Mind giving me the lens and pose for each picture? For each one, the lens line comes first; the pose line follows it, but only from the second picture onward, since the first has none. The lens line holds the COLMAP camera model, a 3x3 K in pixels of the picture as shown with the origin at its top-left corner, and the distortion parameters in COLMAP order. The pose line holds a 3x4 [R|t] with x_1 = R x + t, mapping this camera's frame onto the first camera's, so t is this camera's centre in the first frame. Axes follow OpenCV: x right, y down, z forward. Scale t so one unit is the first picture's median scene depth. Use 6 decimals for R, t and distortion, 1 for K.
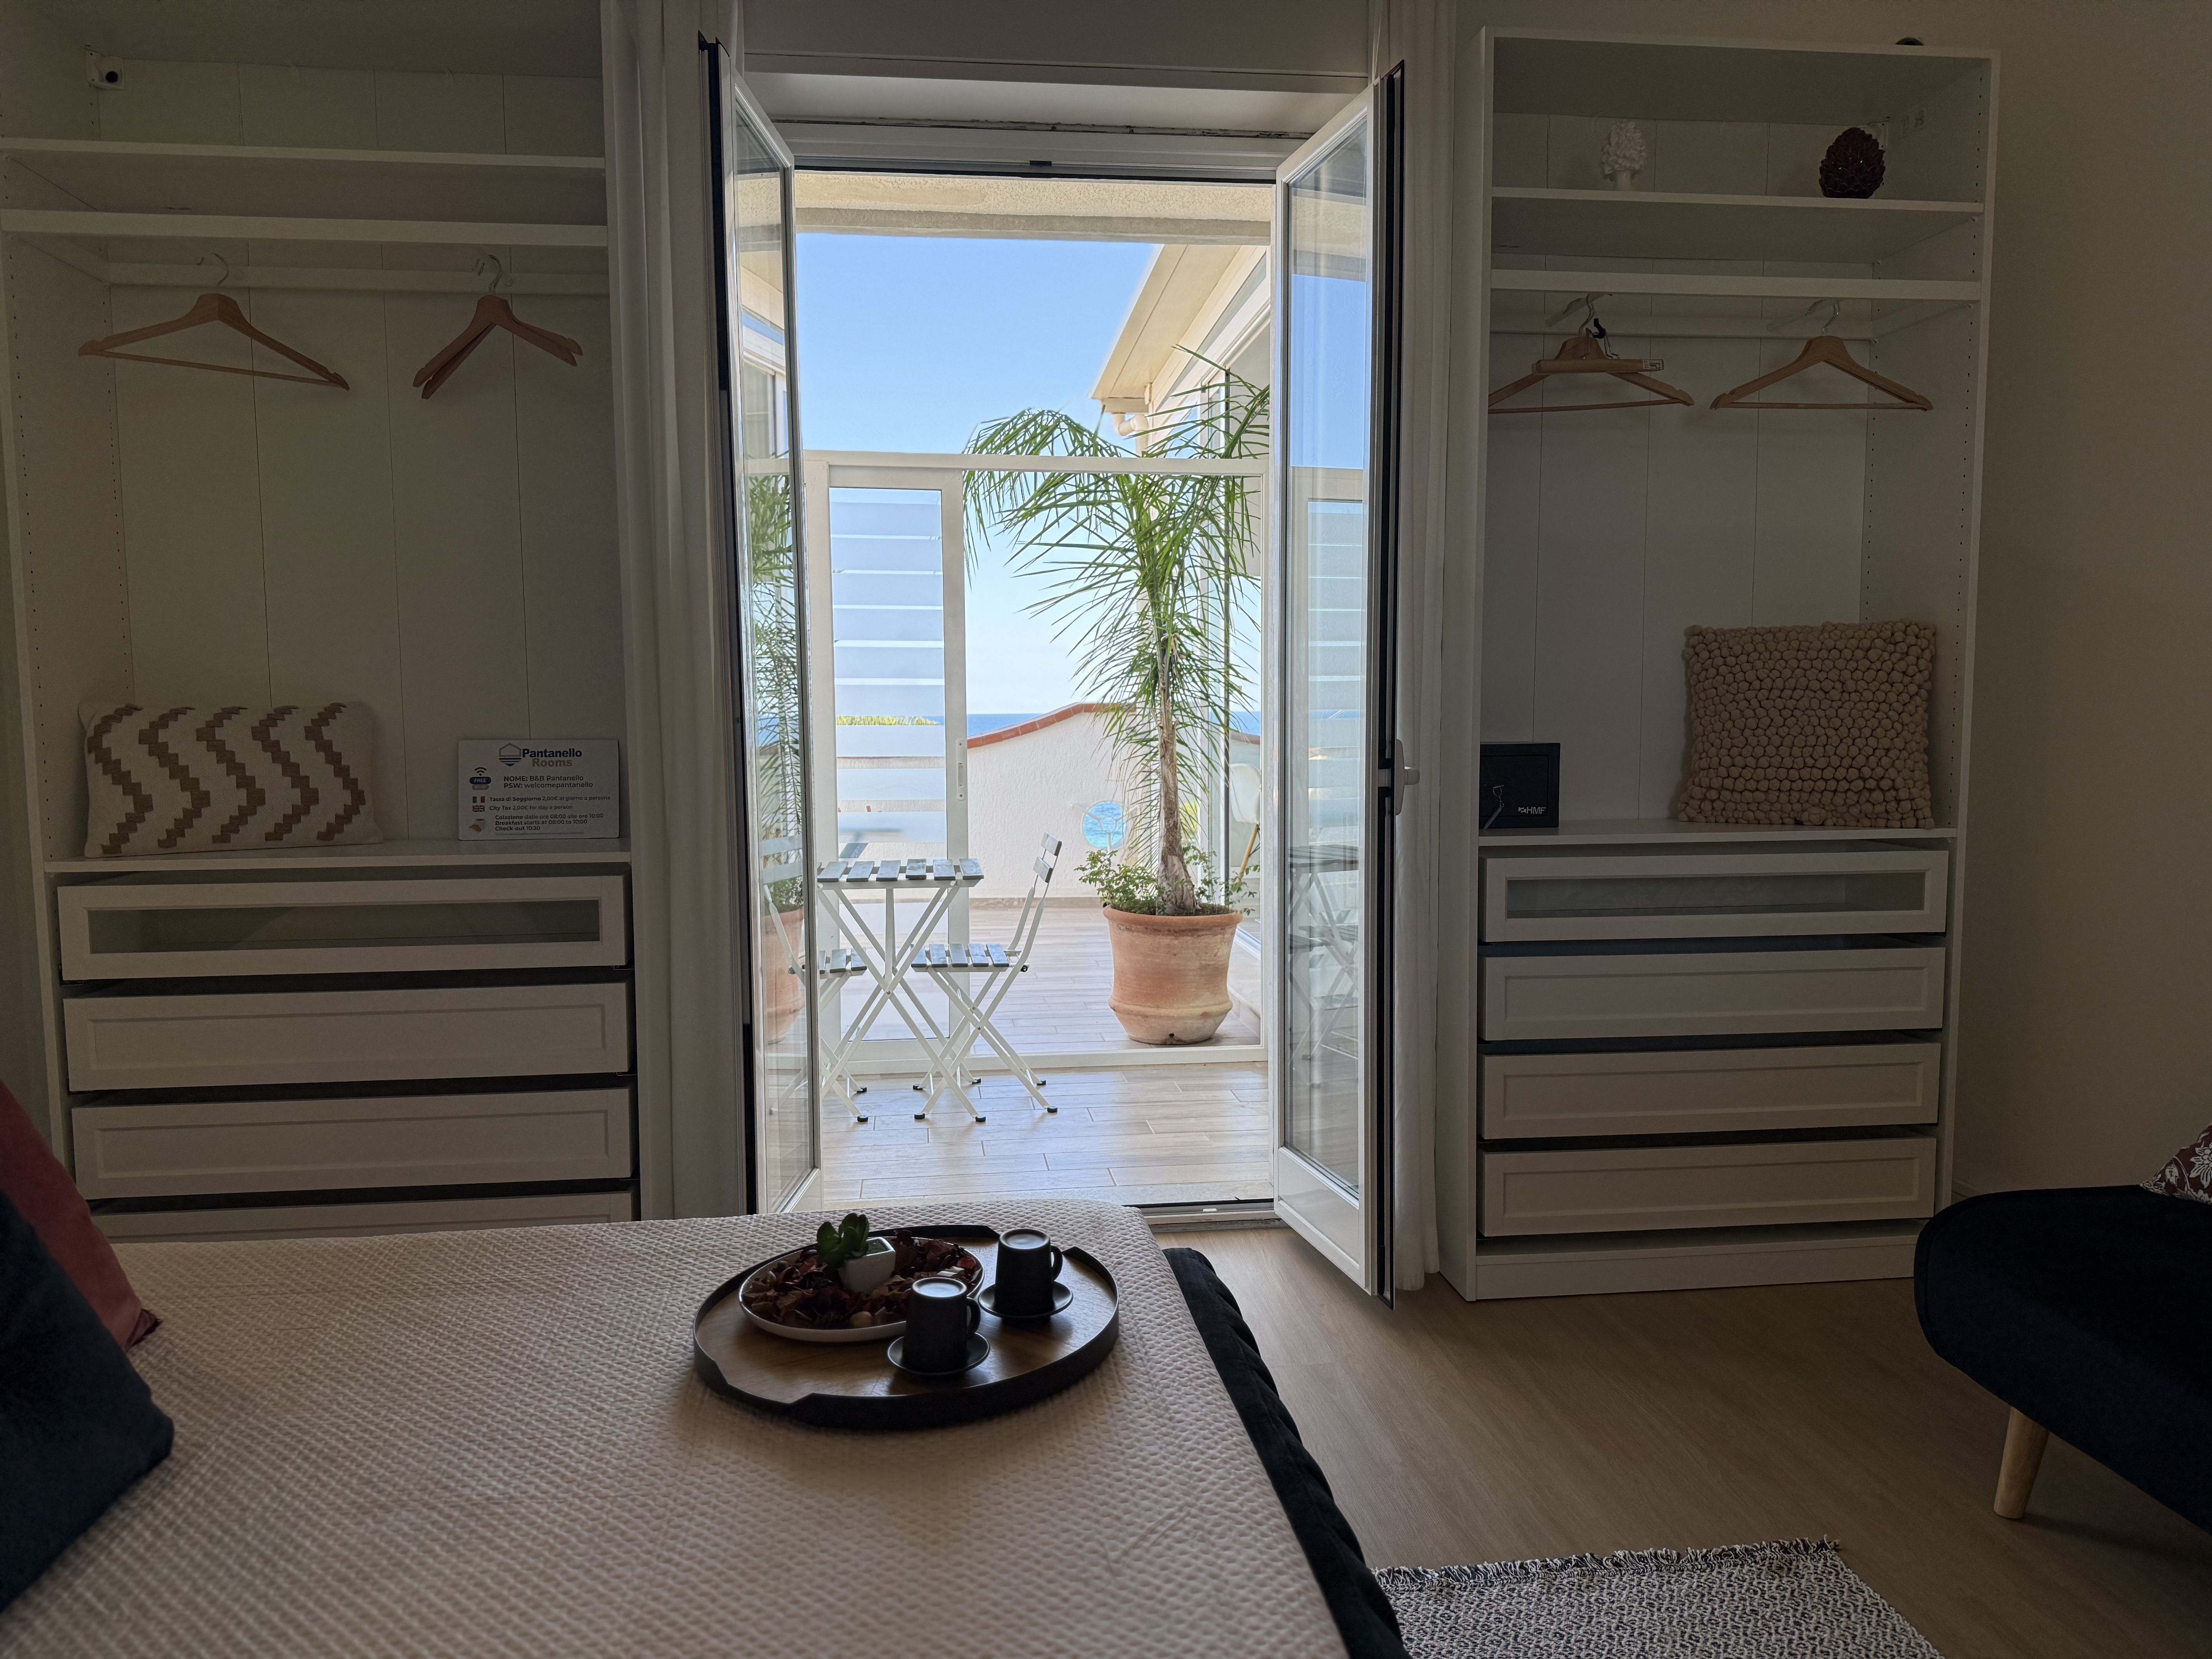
lens RADIAL K [[1527.4, 0, 1112.6], [0, 1527.4, 847.0], [0, 0, 1]] dist [0.045387, -0.062434]
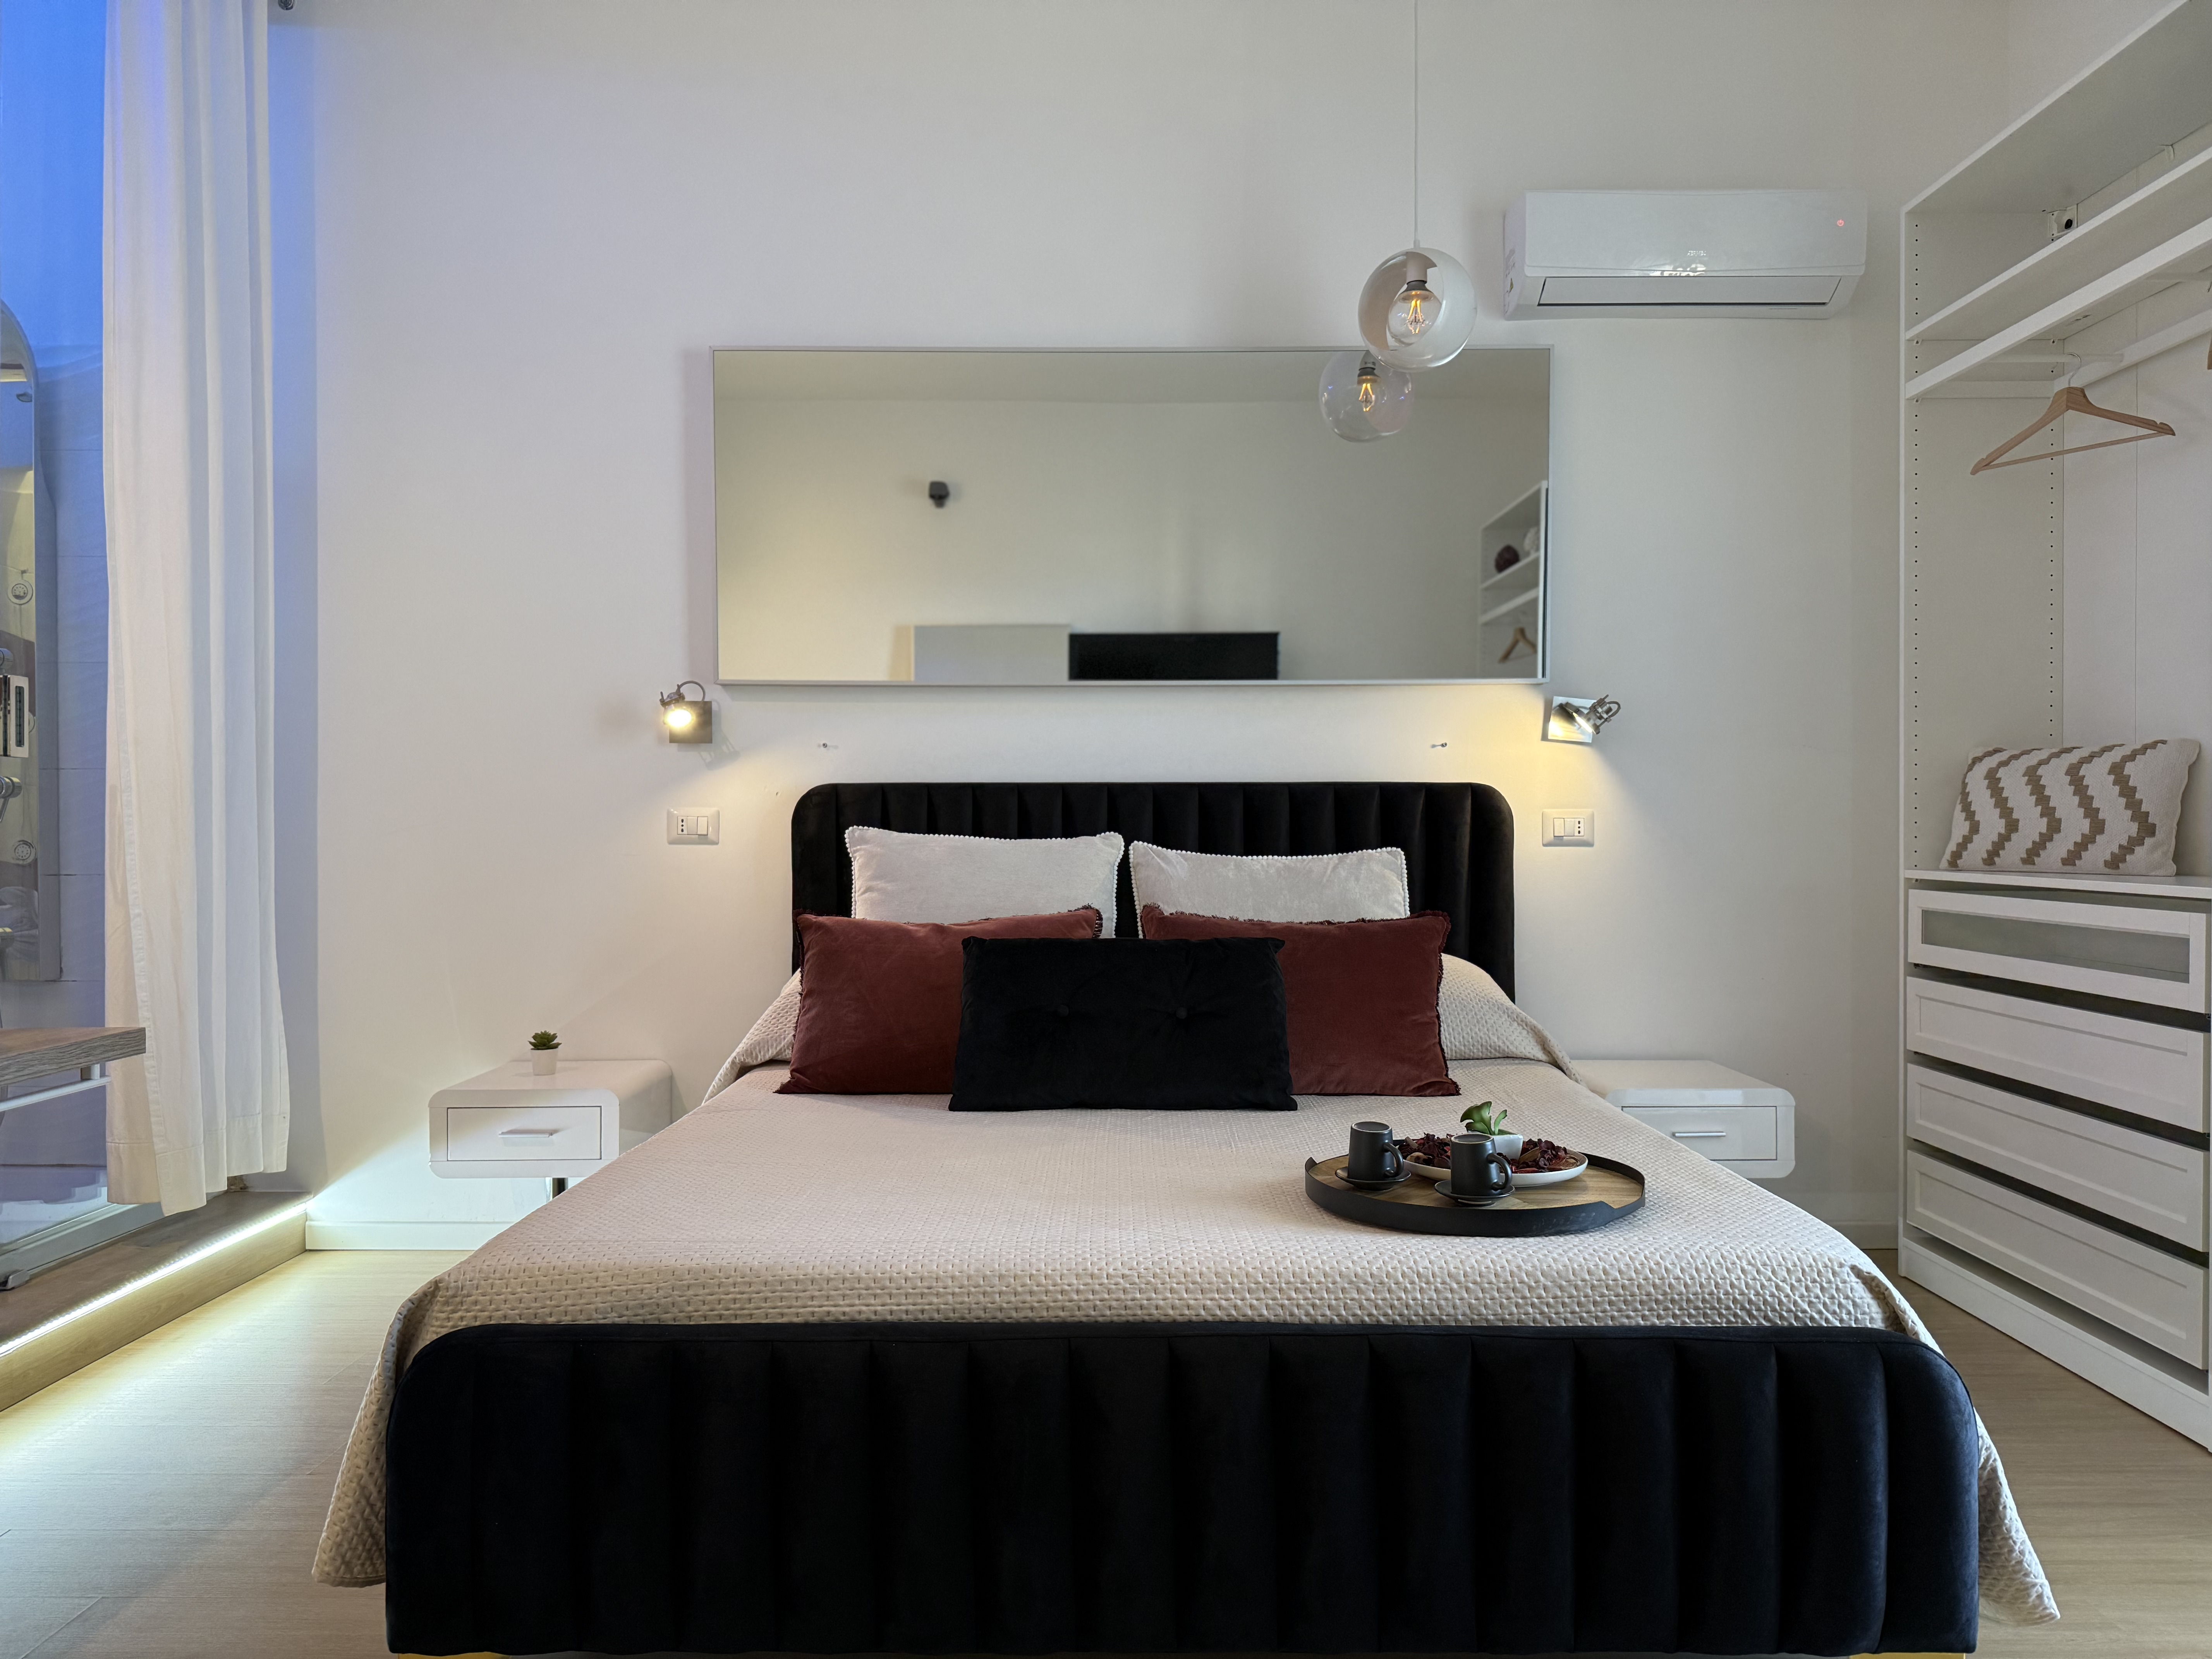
lens RADIAL K [[1527.4, 0, 1112.6], [0, 1527.4, 847.0], [0, 0, 1]] dist [0.045387, -0.062434]
pose [[-0.114311, 0.022776, -0.993184, 0.589933], [-0.088247, 0.995552, 0.032987, 0.006164], [0.989518, 0.091416, -0.111793, 0.416291]]
